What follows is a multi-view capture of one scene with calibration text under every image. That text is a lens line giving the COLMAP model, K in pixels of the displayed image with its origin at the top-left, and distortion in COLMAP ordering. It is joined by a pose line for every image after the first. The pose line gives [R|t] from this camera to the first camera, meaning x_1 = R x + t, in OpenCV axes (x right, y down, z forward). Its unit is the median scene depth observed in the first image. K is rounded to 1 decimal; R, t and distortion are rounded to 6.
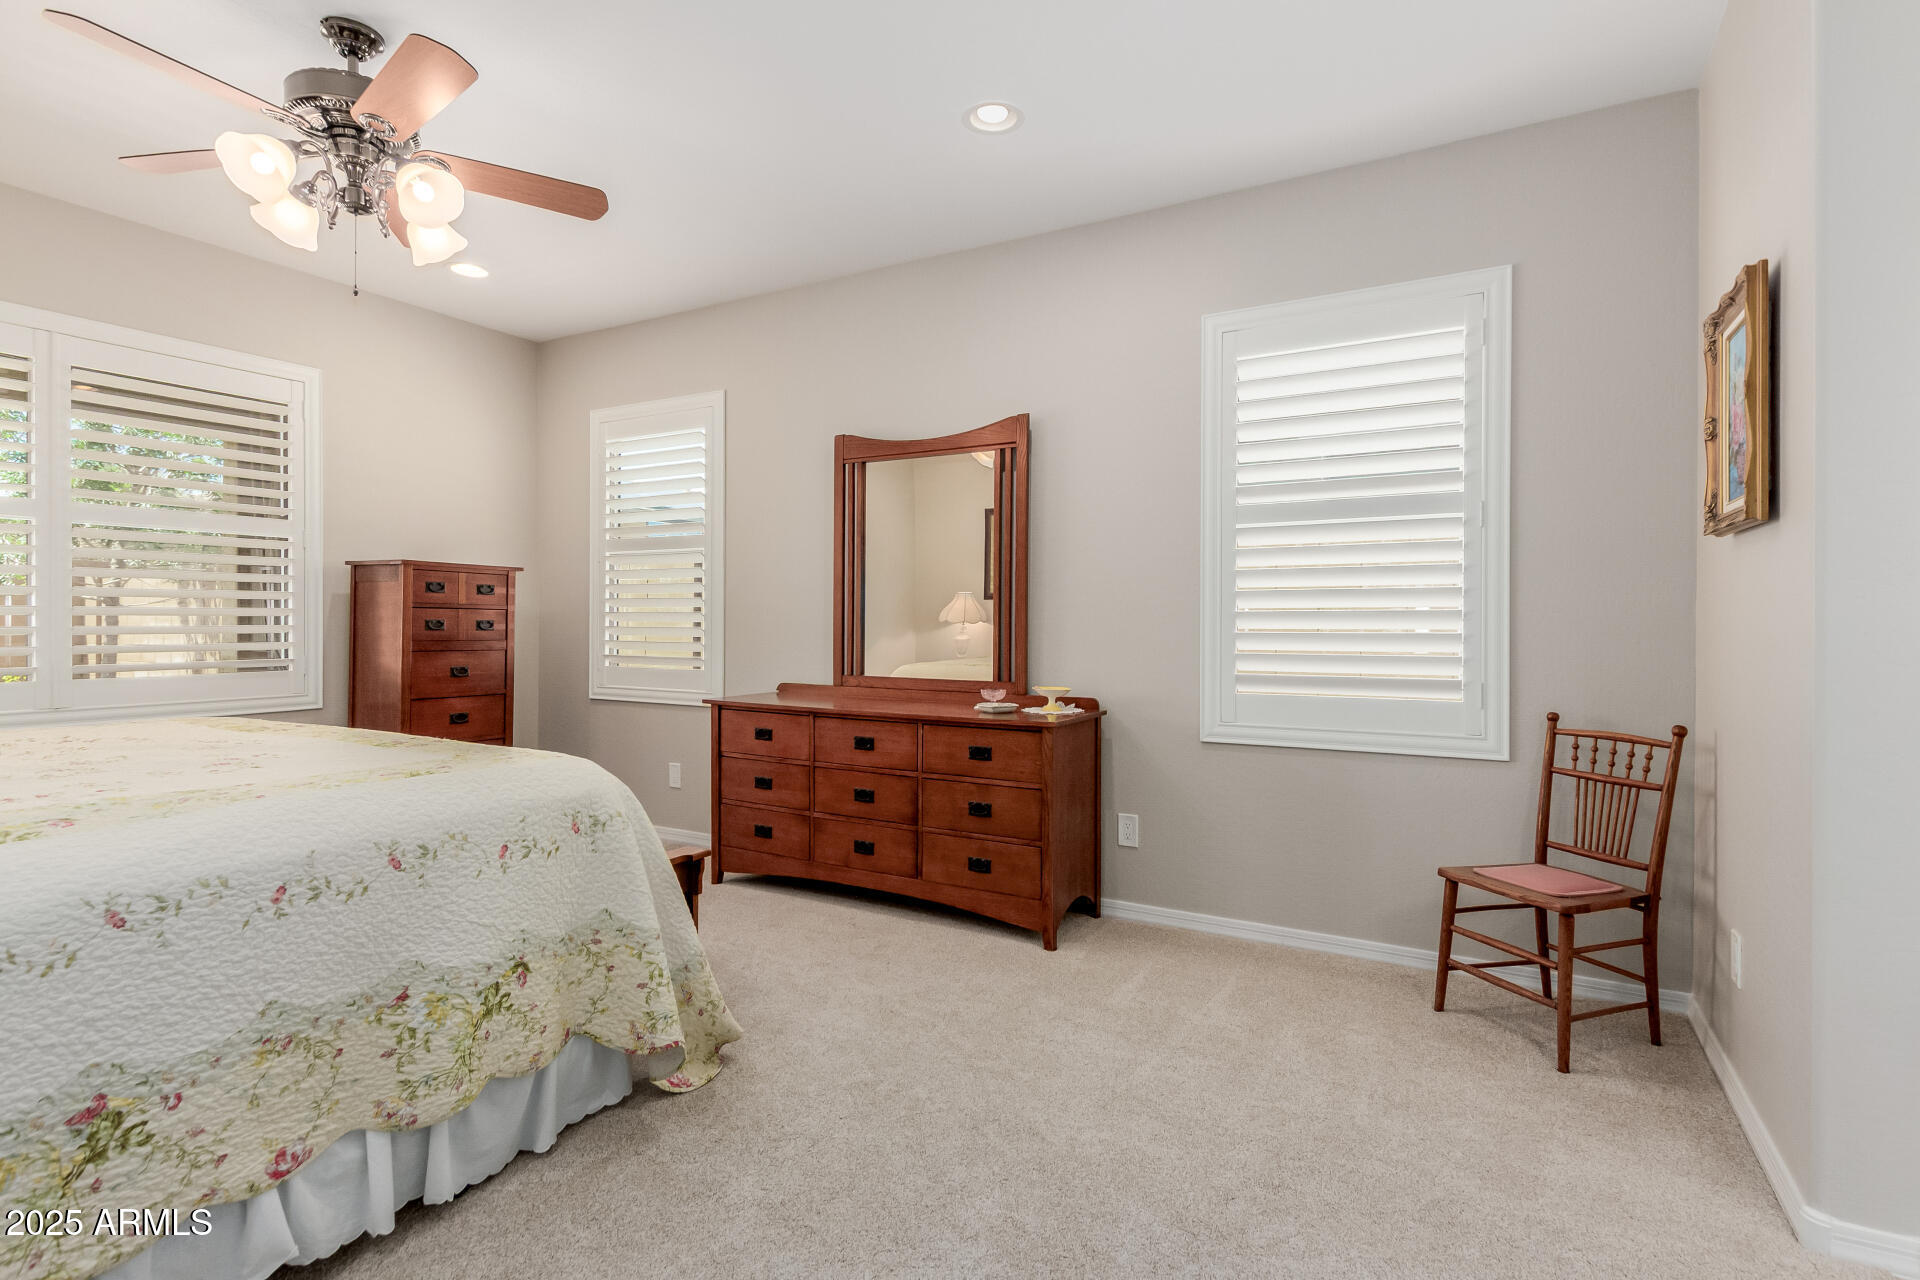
lens RADIAL K [[926.3, 0, 953.3], [0, 926.3, 645.2], [0, 0, 1]] dist [0.011812, -0.004746]
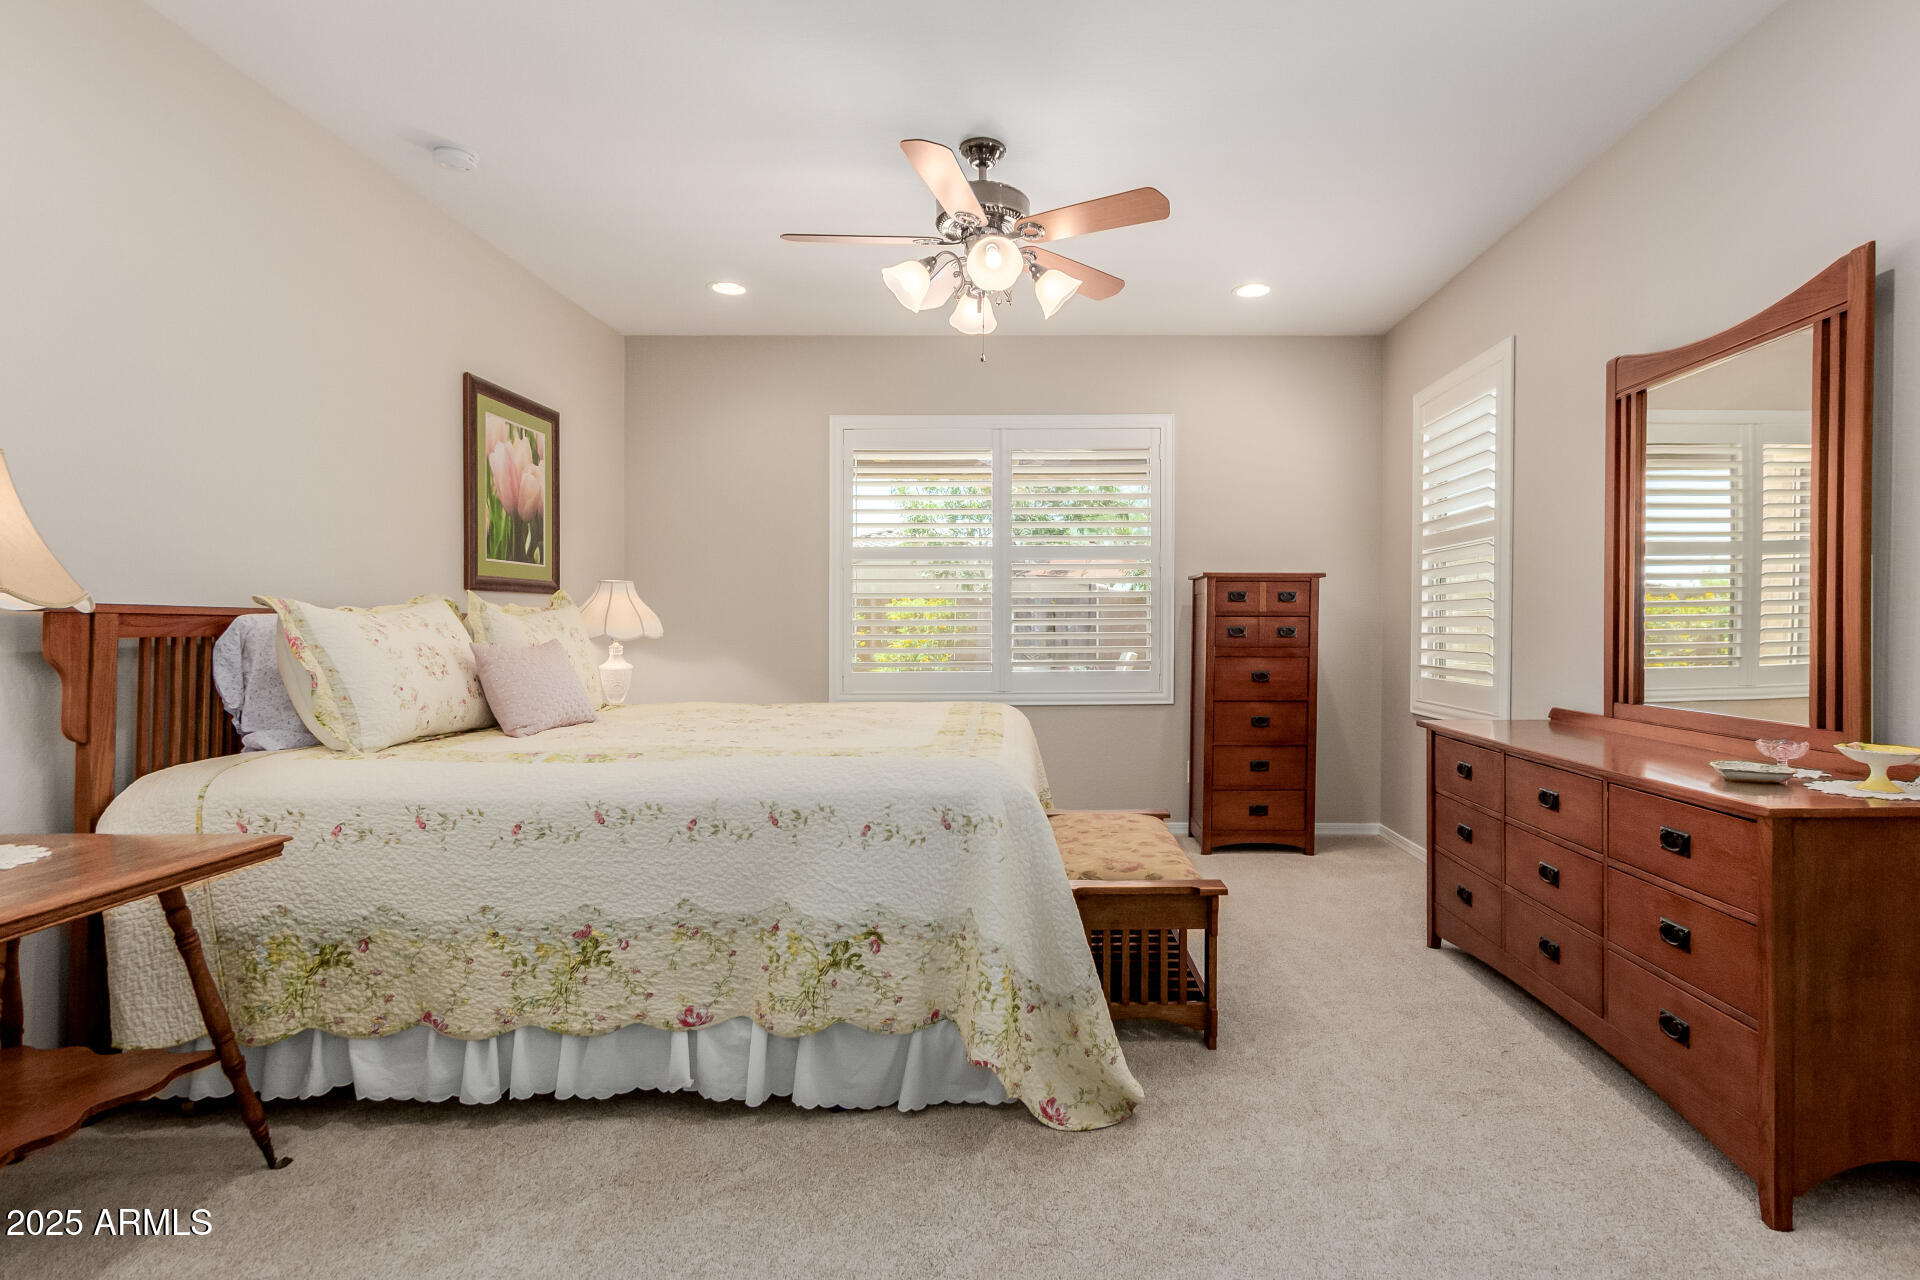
lens RADIAL K [[926.3, 0, 953.3], [0, 926.3, 645.2], [0, 0, 1]] dist [0.011812, -0.004746]
pose [[0.507696, 0.009823, -0.861480, 0.565193], [-0.015811, 0.999873, 0.002083, -0.010971], [0.861391, 0.012563, 0.507787, 0.518335]]
